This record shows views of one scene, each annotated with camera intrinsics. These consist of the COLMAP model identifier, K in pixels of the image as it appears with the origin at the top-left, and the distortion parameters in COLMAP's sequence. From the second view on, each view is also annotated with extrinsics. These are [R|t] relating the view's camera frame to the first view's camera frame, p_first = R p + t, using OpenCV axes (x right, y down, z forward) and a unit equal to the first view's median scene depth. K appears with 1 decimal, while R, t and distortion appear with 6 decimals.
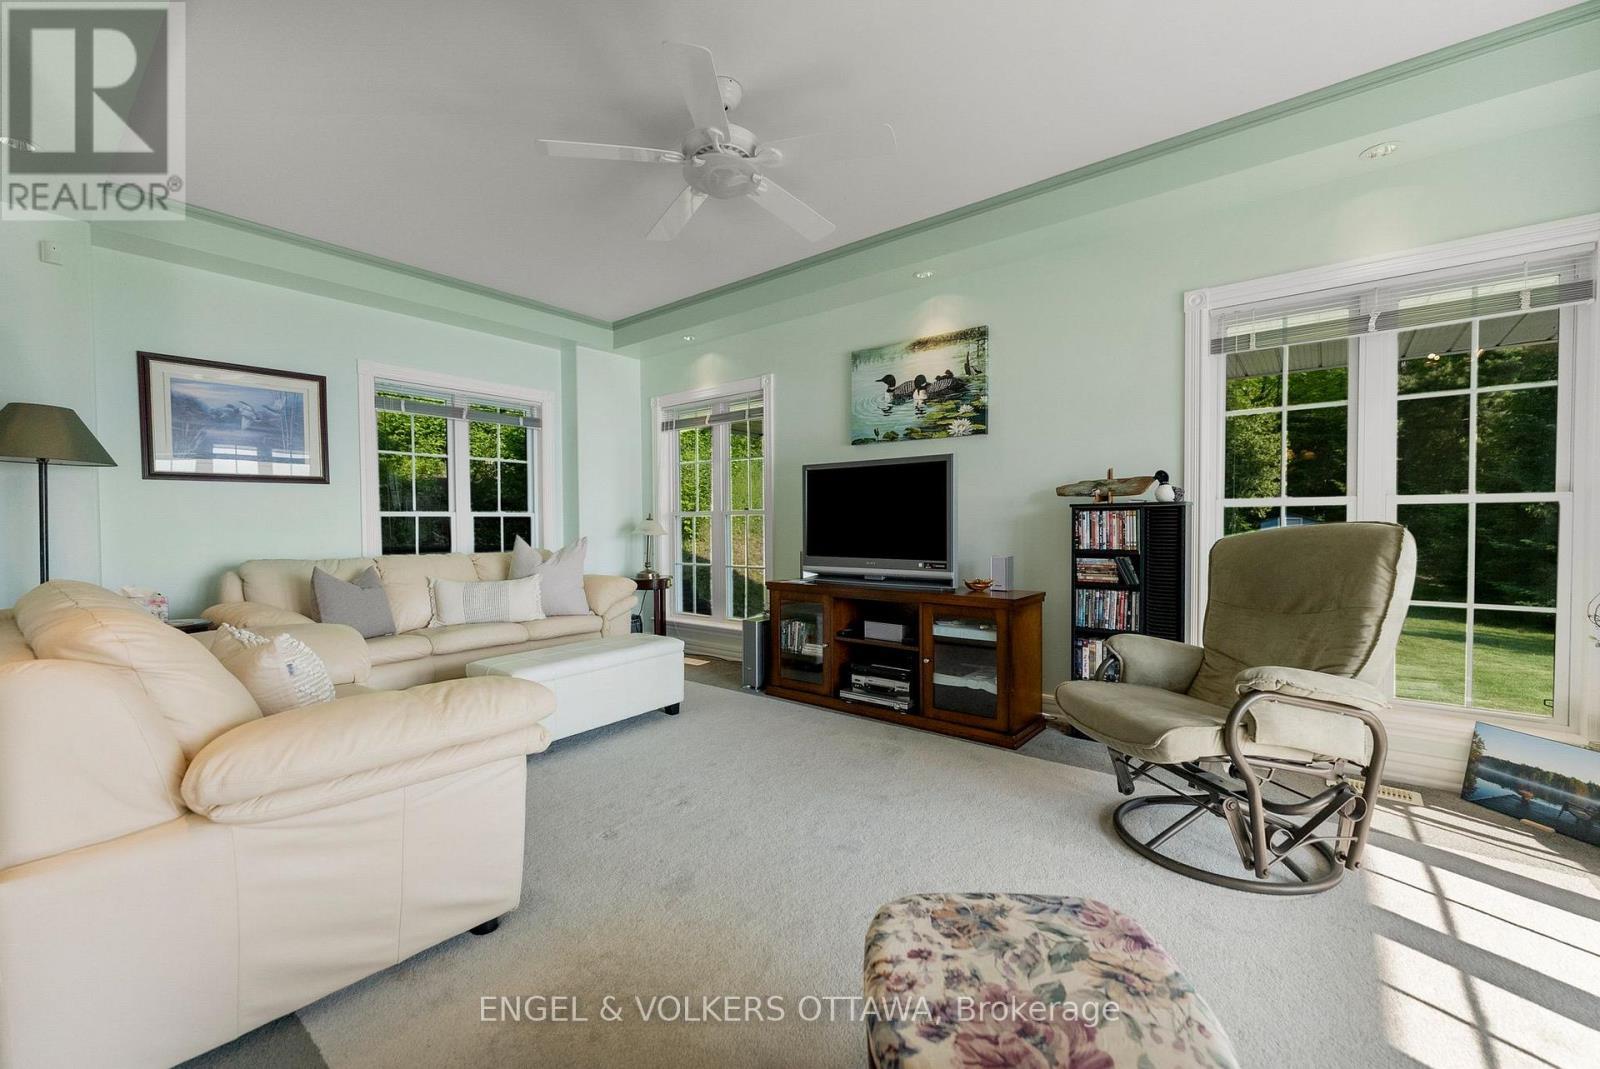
lens RADIAL K [[647.8, 0, 800.0], [0, 647.8, 534.5], [0, 0, 1]] dist [0.001656, -0.000043]
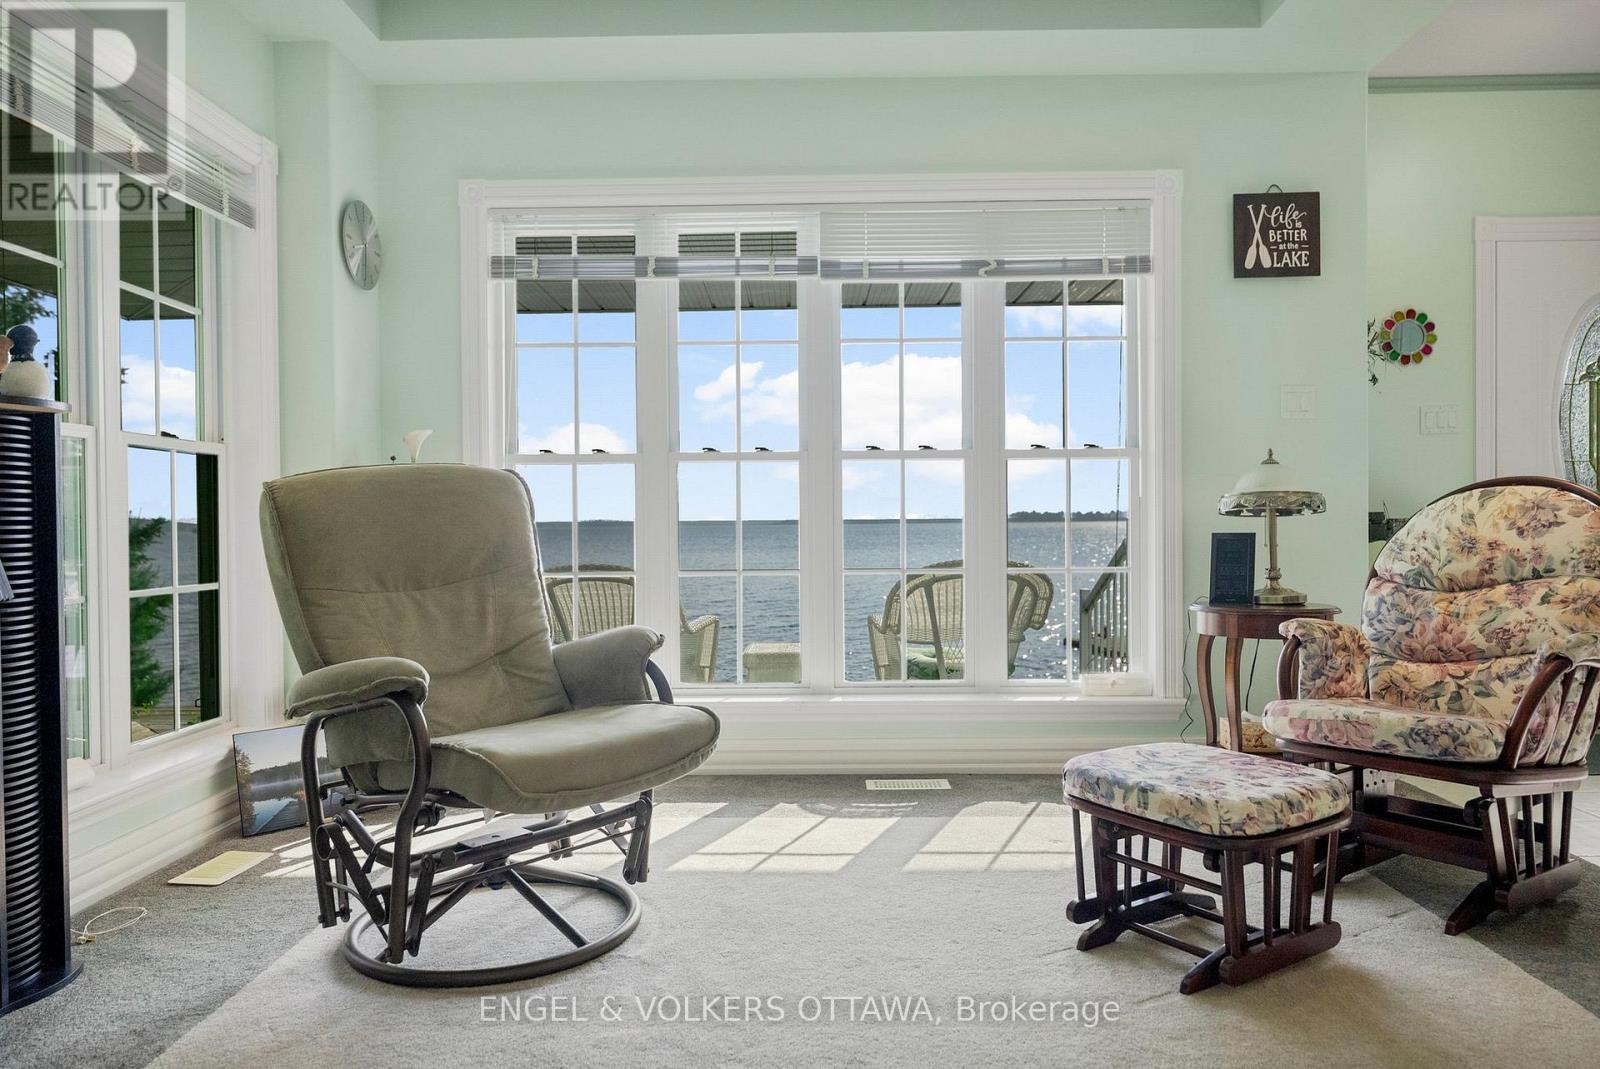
lens RADIAL K [[1067.5, 0, 800.0], [0, 1067.5, 534.5], [0, 0, 1]] dist [-0.002578, 0.000699]
pose [[-0.602166, 0.002220, 0.798368, -0.399028], [0.030285, 0.999340, 0.020064, 0.046003], [-0.797797, 0.036260, -0.601835, 1.276538]]
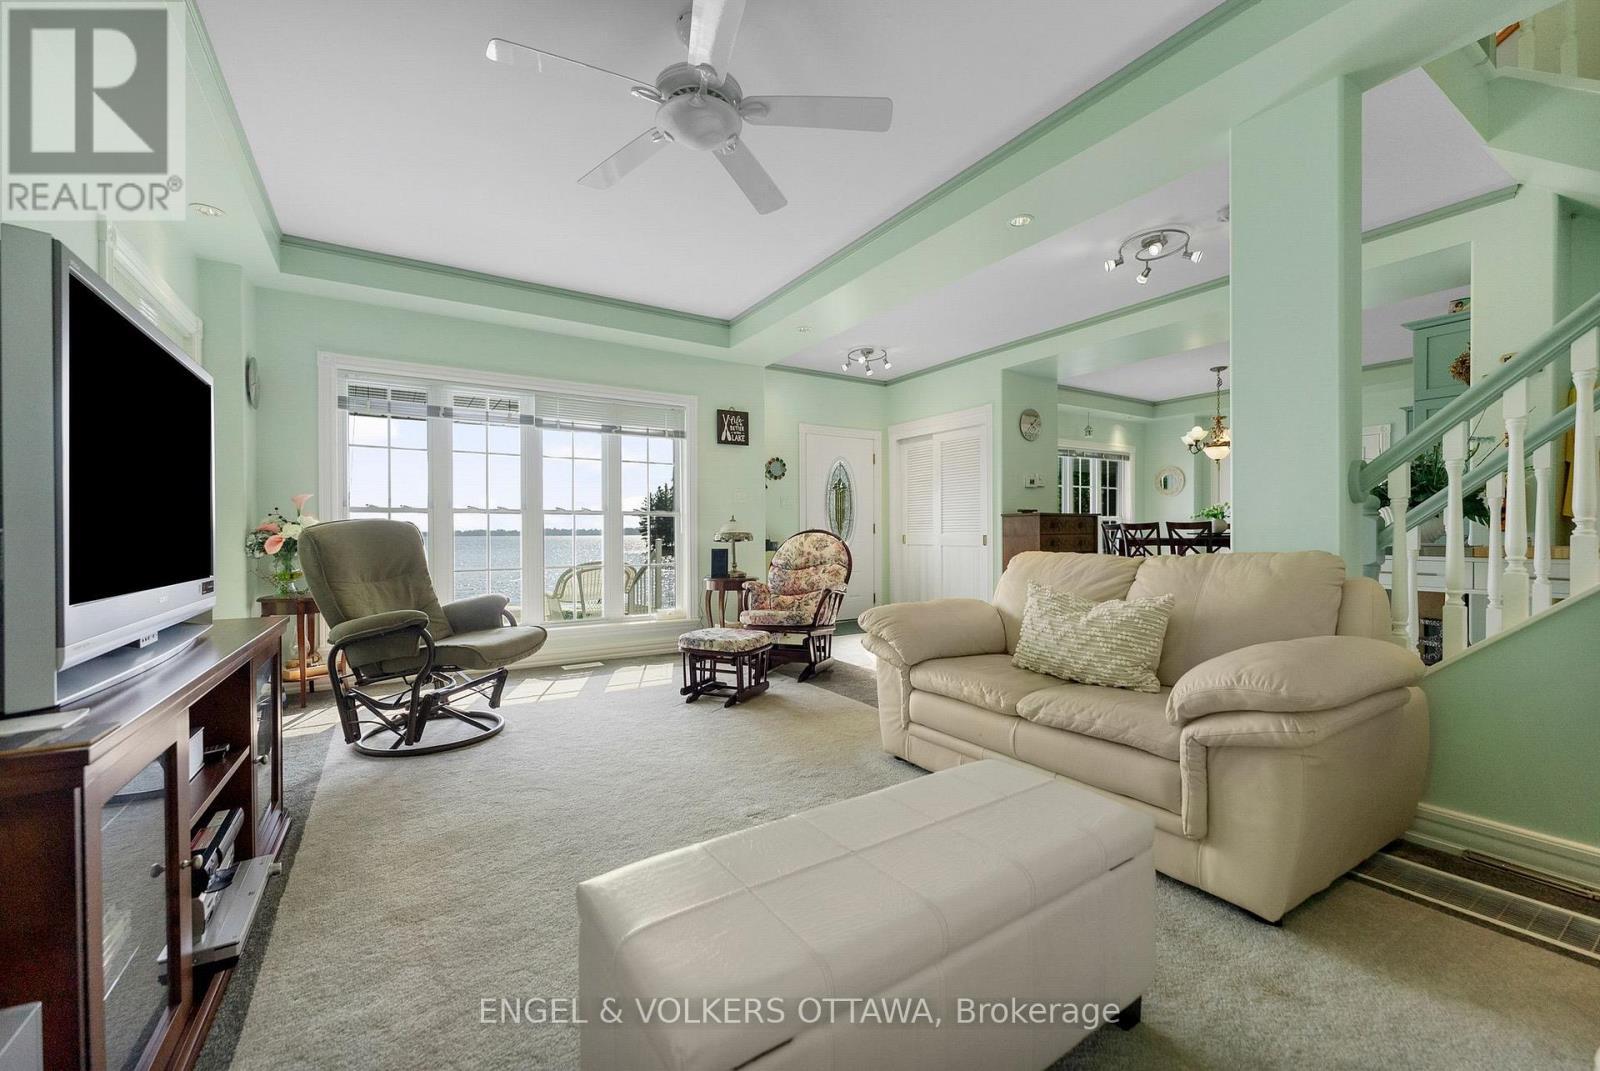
lens RADIAL K [[647.8, 0, 800.0], [0, 647.8, 535.5], [0, 0, 1]] dist [0.001656, -0.000043]
pose [[-0.942263, 0.008801, 0.334758, -0.741484], [0.017305, 0.999599, 0.022430, -0.037463], [-0.334426, 0.026928, -0.942037, 2.443846]]
